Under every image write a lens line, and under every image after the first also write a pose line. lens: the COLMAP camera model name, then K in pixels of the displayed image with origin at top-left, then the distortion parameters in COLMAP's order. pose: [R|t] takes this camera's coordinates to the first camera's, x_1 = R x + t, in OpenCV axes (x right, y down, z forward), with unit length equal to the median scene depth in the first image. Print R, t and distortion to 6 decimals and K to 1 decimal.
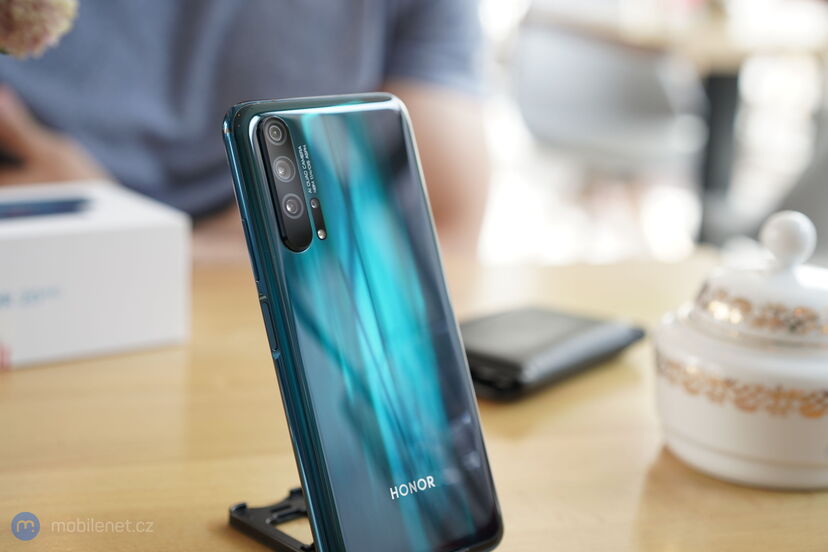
lens RADIAL K [[1561.1, 0, 415.5], [0, 1561.1, 276.7], [0, 0, 1]] dist [-0.001285, 0.000000]
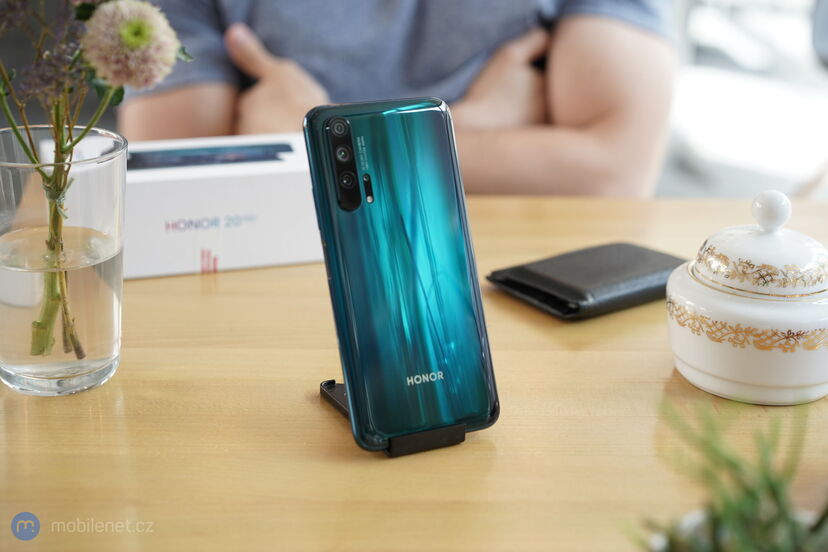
lens RADIAL K [[1561.1, 0, 413.3], [0, 1561.1, 276.1], [0, 0, 1]] dist [-0.001285, 0.000000]
pose [[0.968472, 0.059191, -0.241989, 0.282358], [-0.042633, 0.996413, 0.073102, -0.054112], [0.245448, -0.060480, 0.967521, -0.331602]]
